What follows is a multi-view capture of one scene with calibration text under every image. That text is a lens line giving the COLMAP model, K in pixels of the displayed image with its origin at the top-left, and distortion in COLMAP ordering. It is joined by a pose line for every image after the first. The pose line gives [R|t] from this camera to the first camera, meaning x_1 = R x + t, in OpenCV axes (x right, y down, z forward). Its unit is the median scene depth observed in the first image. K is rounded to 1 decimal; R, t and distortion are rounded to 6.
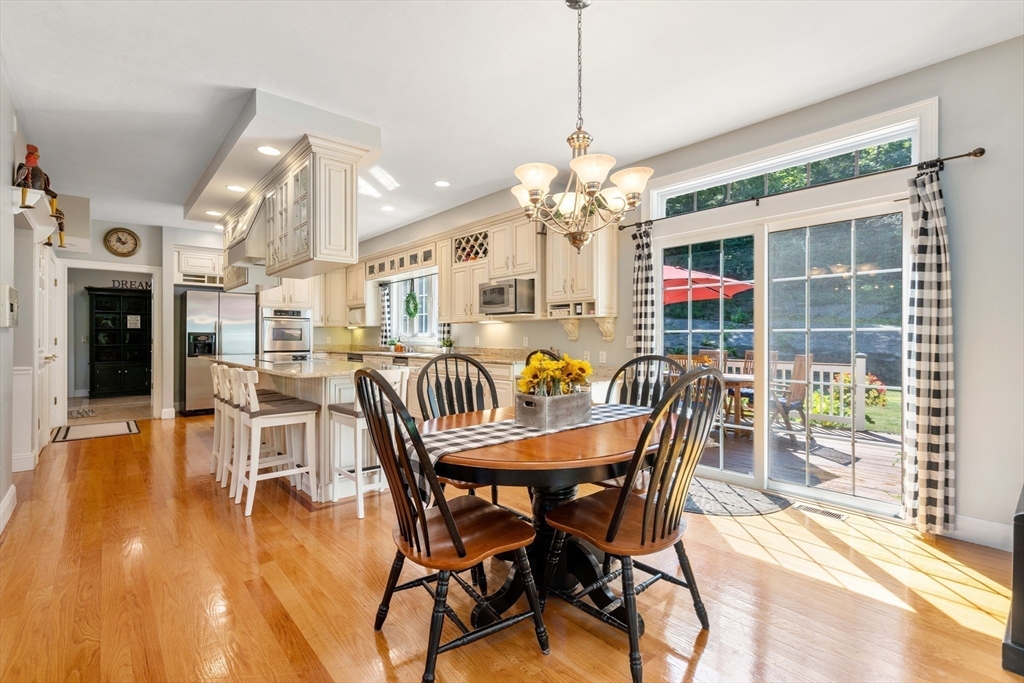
lens RADIAL K [[473.4, 0, 511.5], [0, 473.4, 333.4], [0, 0, 1]] dist [0.005761, 0.000228]
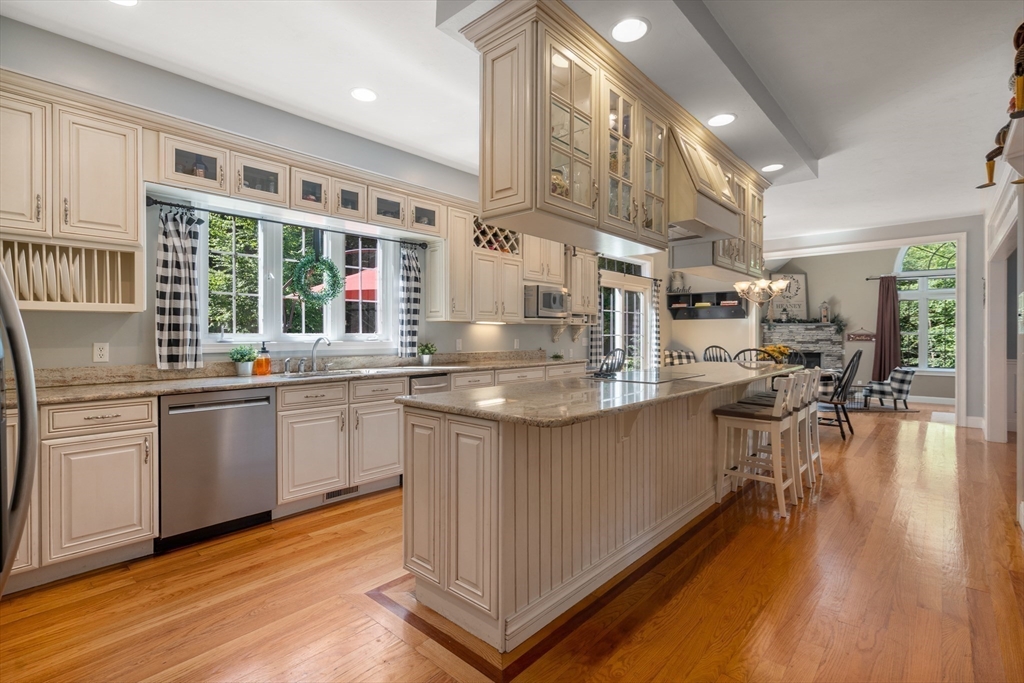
lens RADIAL K [[473.4, 0, 507.6], [0, 473.4, 336.7], [0, 0, 1]] dist [0.005761, 0.000228]
pose [[-0.102697, 0.008076, 0.994680, -1.088418], [0.003205, 0.999965, -0.007788, 0.009796], [-0.994708, 0.002388, -0.102719, 1.237009]]
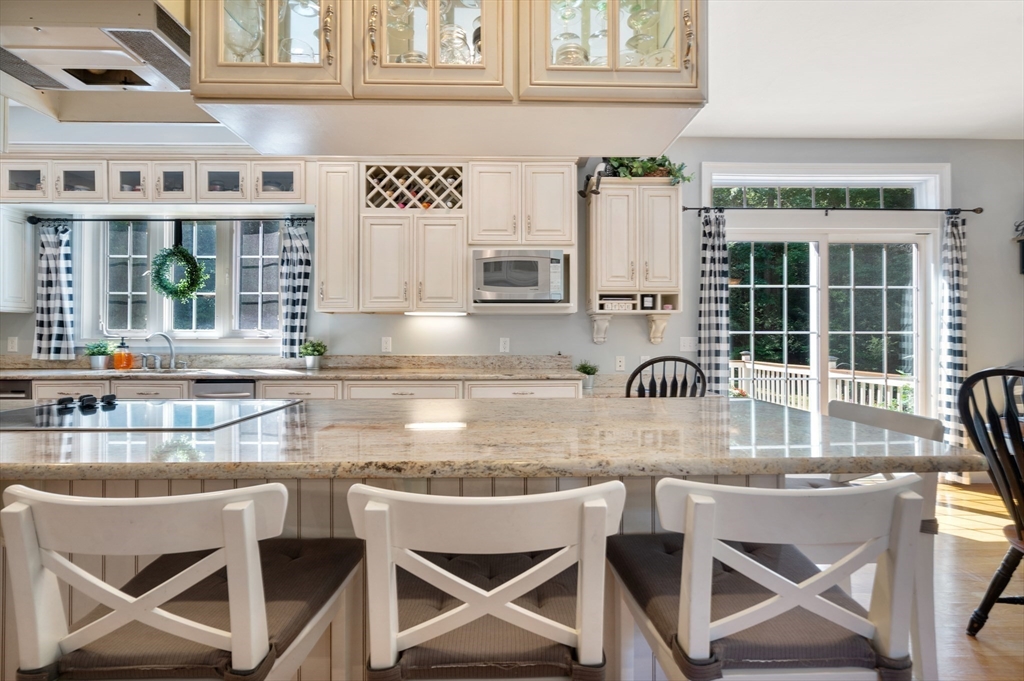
lens RADIAL K [[508.4, 0, 508.6], [0, 508.4, 341.2], [0, 0, 1]] dist [-0.003082, 0.000664]
pose [[0.640608, 0.007836, 0.767828, -0.575253], [-0.007227, 0.999965, -0.004175, 0.015798], [-0.767834, -0.002875, 0.640643, 0.578752]]
